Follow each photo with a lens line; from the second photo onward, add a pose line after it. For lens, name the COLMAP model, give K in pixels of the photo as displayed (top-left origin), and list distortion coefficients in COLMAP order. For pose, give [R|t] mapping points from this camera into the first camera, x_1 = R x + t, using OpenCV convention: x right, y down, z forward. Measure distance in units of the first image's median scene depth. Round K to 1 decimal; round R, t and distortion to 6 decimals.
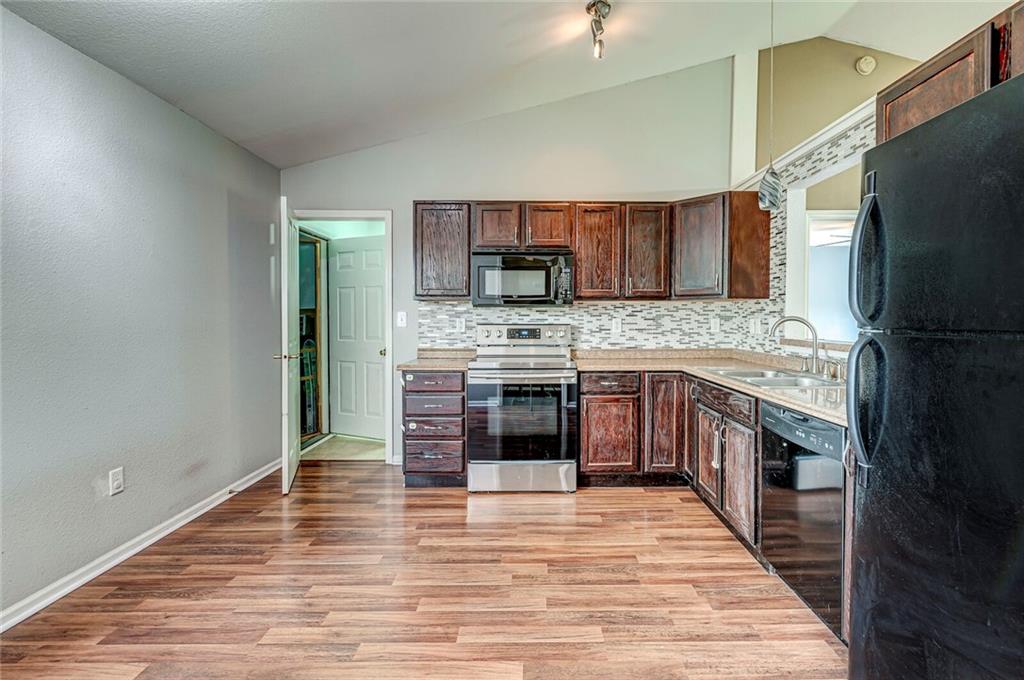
lens RADIAL K [[443.8, 0, 516.6], [0, 443.8, 330.3], [0, 0, 1]] dist [0.003664, 0.000374]
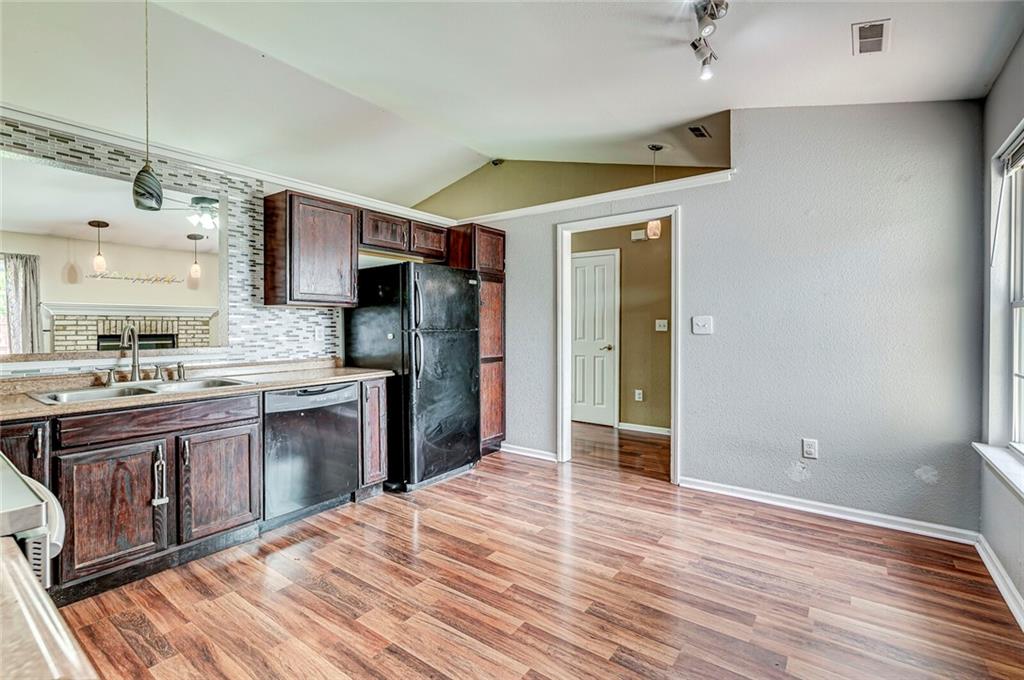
lens RADIAL K [[443.8, 0, 519.1], [0, 443.8, 331.1], [0, 0, 1]] dist [0.003664, 0.000374]
pose [[-0.808911, -0.003463, 0.587921, -0.753053], [0.019853, 0.999252, 0.033200, -0.020959], [-0.587596, 0.038528, -0.808237, 1.705672]]
